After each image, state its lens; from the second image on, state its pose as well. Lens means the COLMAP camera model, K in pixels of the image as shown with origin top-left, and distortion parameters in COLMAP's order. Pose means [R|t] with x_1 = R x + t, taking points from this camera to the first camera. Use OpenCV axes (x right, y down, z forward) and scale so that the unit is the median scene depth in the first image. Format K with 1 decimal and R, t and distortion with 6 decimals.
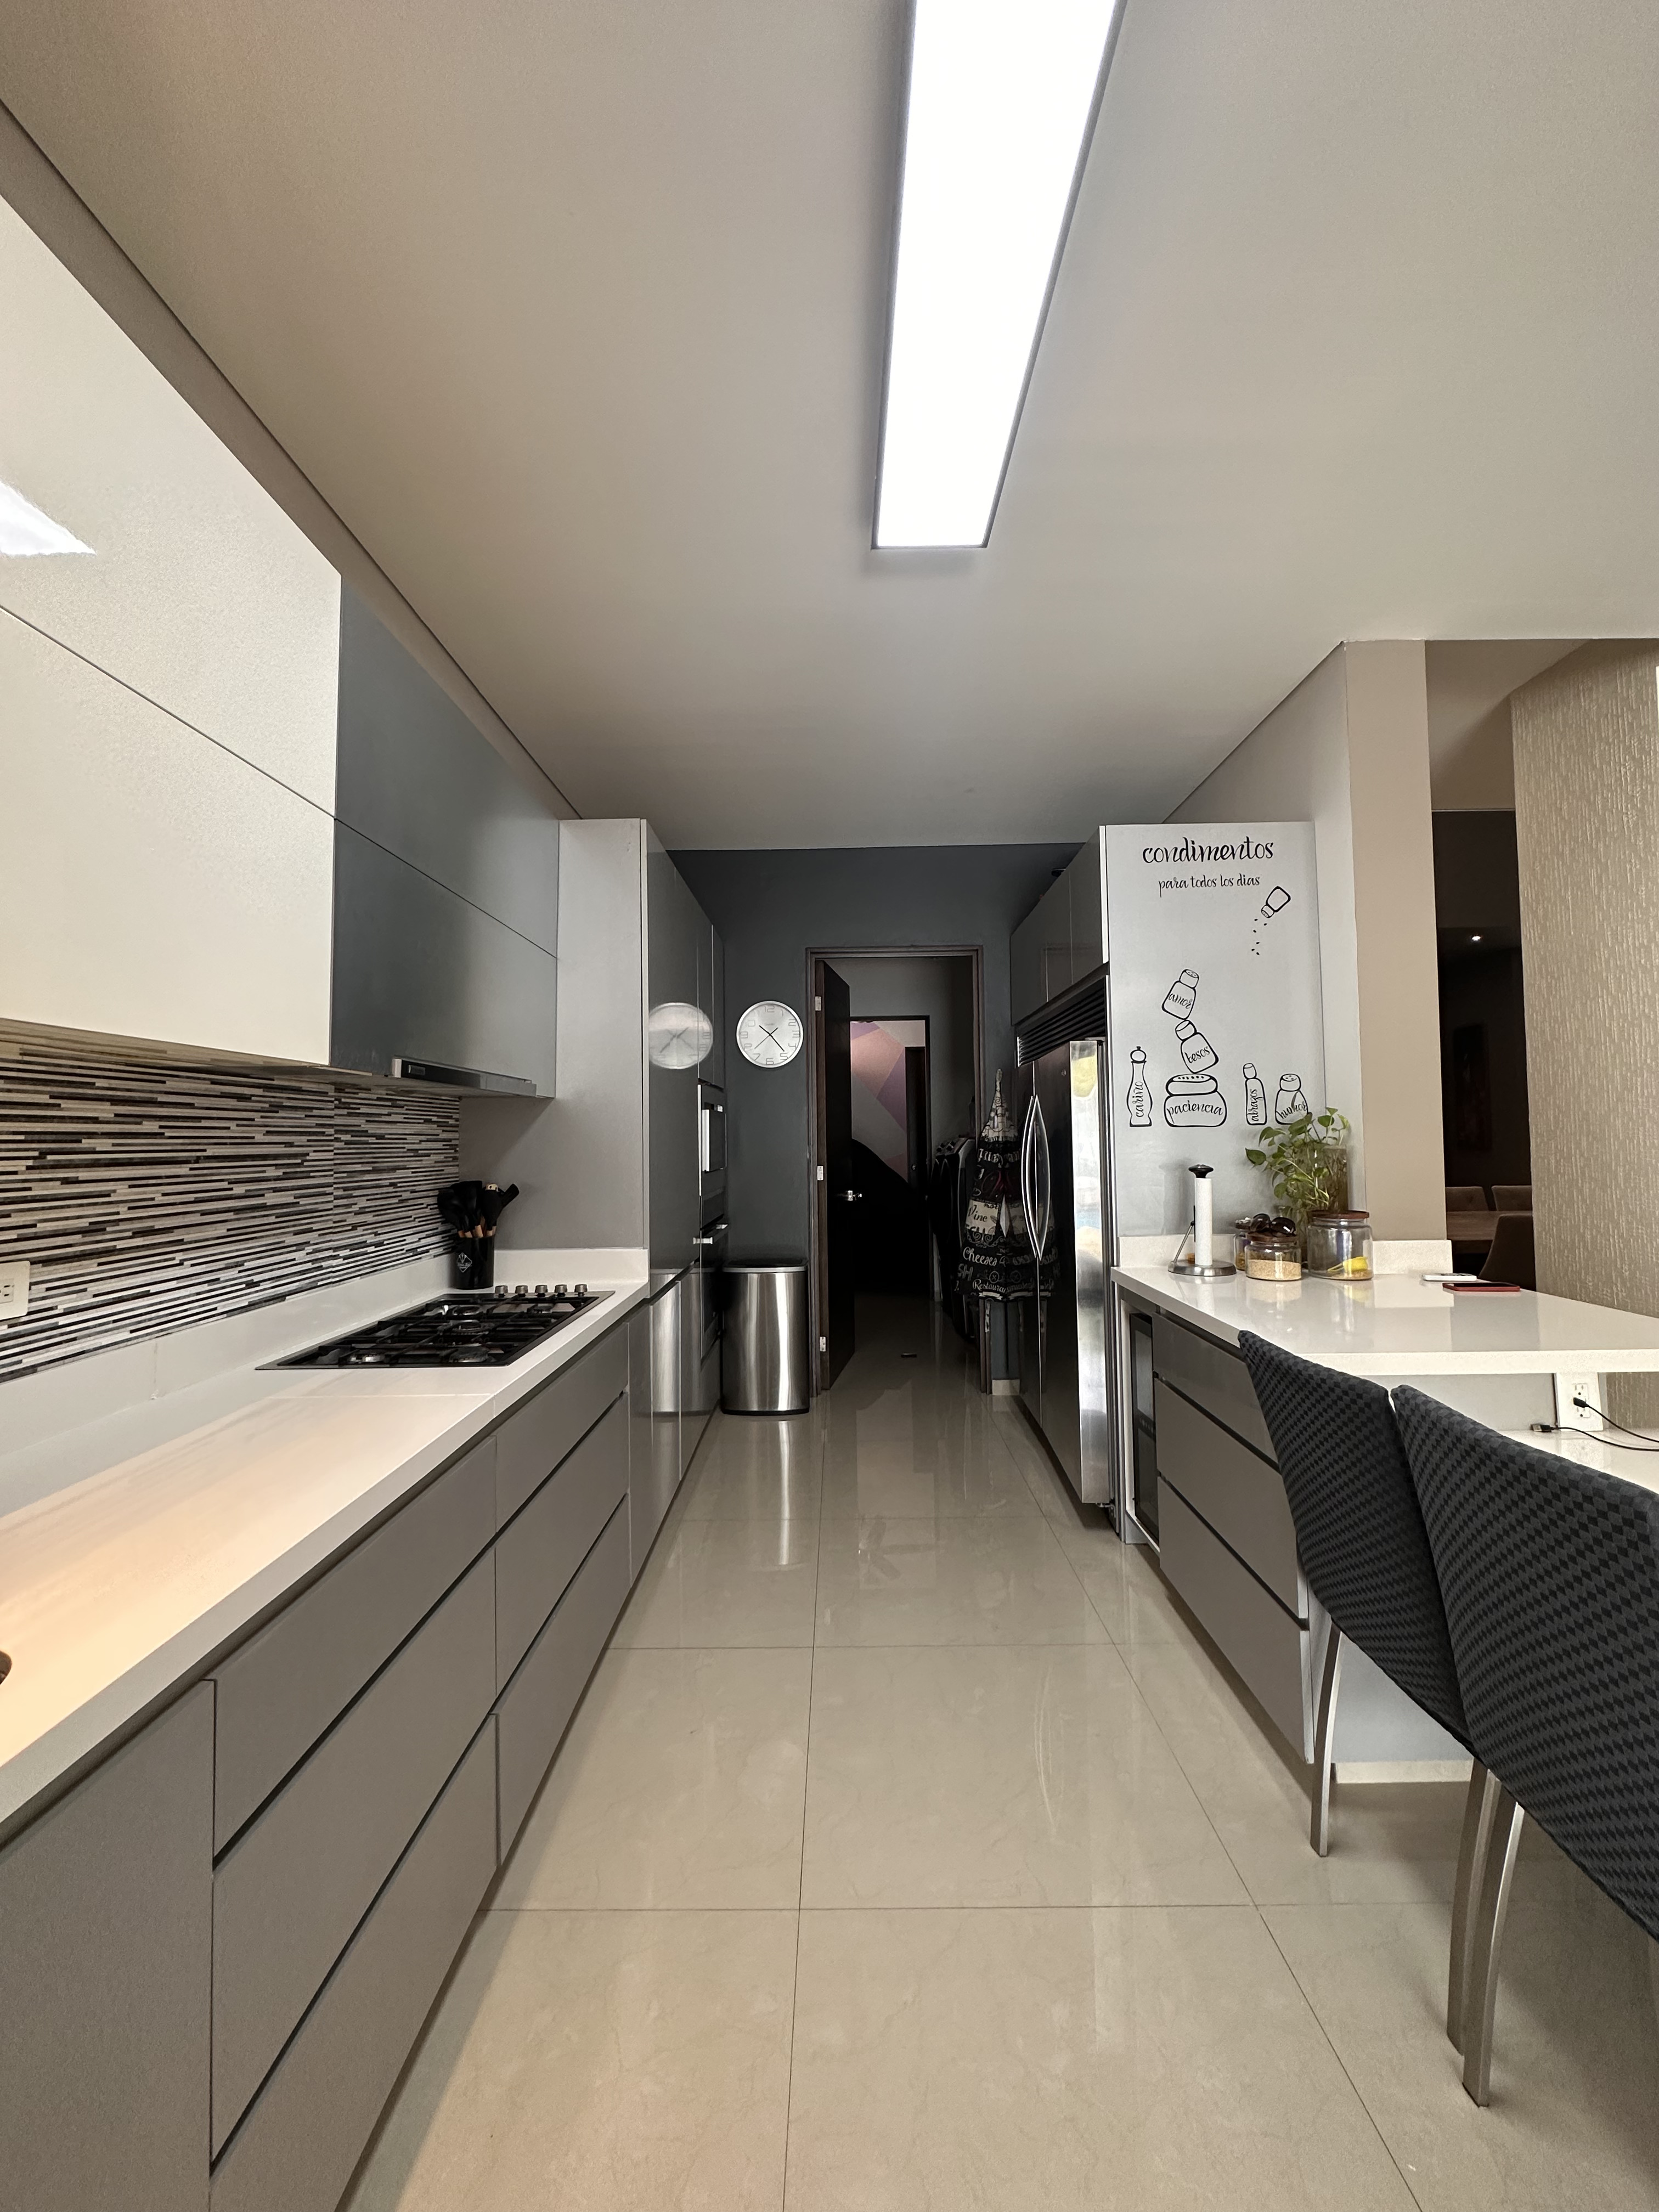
lens RADIAL K [[884.4, 0, 832.1], [0, 884.4, 1101.7], [0, 0, 1]] dist [-0.002346, -0.000474]
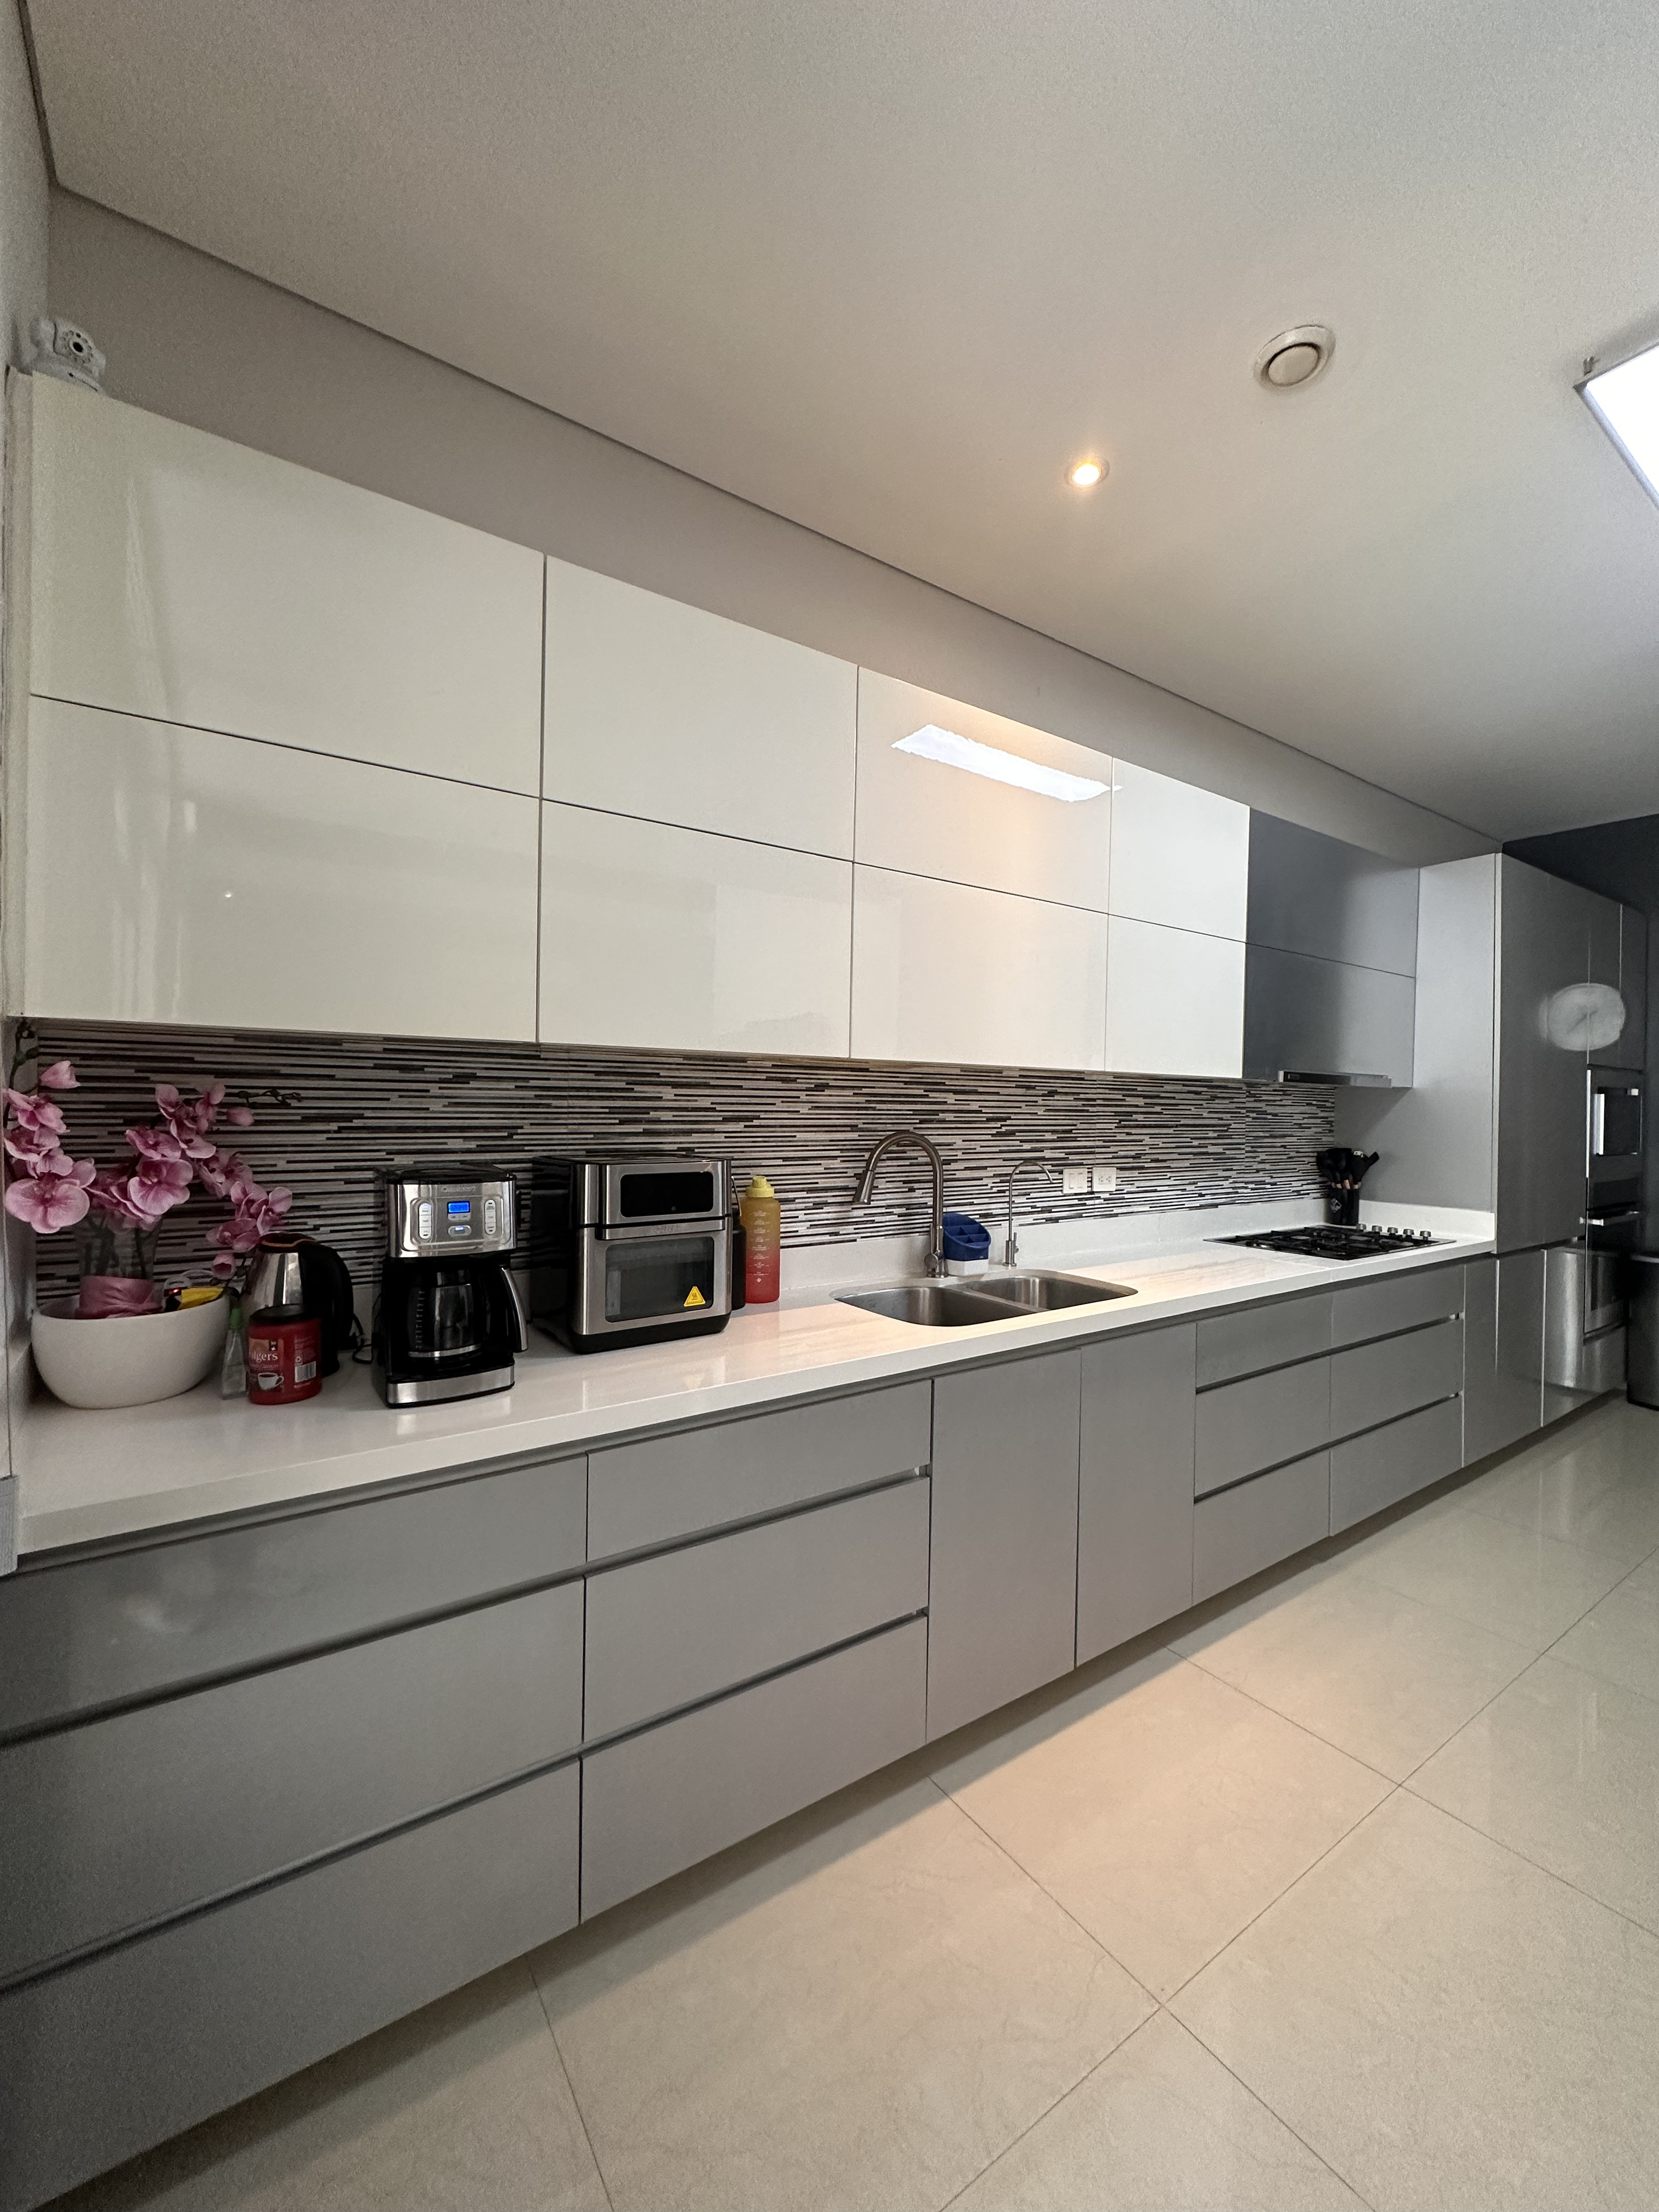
lens RADIAL K [[884.4, 0, 830.3], [0, 884.4, 1103.9], [0, 0, 1]] dist [-0.002346, -0.000474]
pose [[0.573549, 0.022403, -0.818865, 0.360435], [0.010578, 0.999340, 0.034749, -0.048578], [0.819103, -0.028592, 0.572933, -0.611057]]
